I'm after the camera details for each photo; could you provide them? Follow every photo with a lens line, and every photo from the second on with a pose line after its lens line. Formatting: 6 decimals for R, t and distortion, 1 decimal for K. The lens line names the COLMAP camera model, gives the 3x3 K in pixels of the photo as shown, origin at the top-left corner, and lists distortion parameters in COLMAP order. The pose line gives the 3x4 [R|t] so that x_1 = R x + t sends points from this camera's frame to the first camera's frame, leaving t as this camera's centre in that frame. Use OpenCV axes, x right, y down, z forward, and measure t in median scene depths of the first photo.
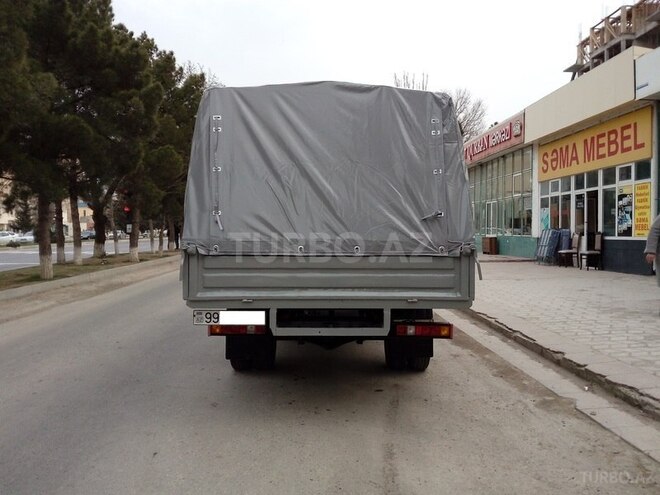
lens RADIAL K [[542.7, 0, 338.9], [0, 542.7, 245.6], [0, 0, 1]] dist [0.100404, -0.167658]
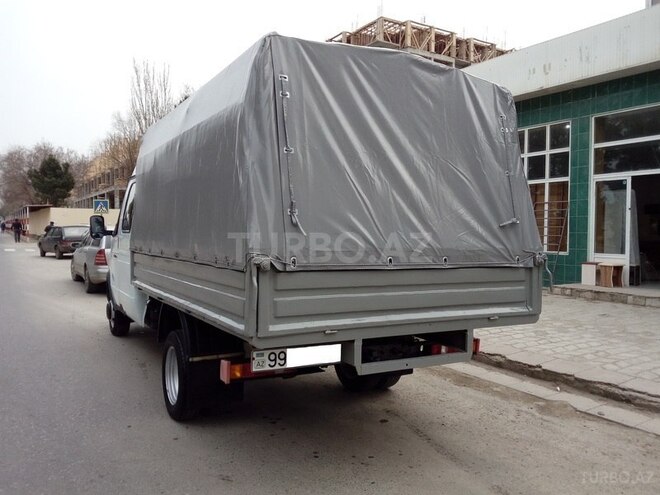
lens RADIAL K [[542.7, 0, 338.9], [0, 542.7, 245.6], [0, 0, 1]] dist [0.100404, -0.167658]
pose [[0.870485, 0.001978, 0.492191, -0.490291], [-0.003004, 0.999995, 0.001295, -0.015846], [-0.492186, -0.002606, 0.870486, 0.330552]]
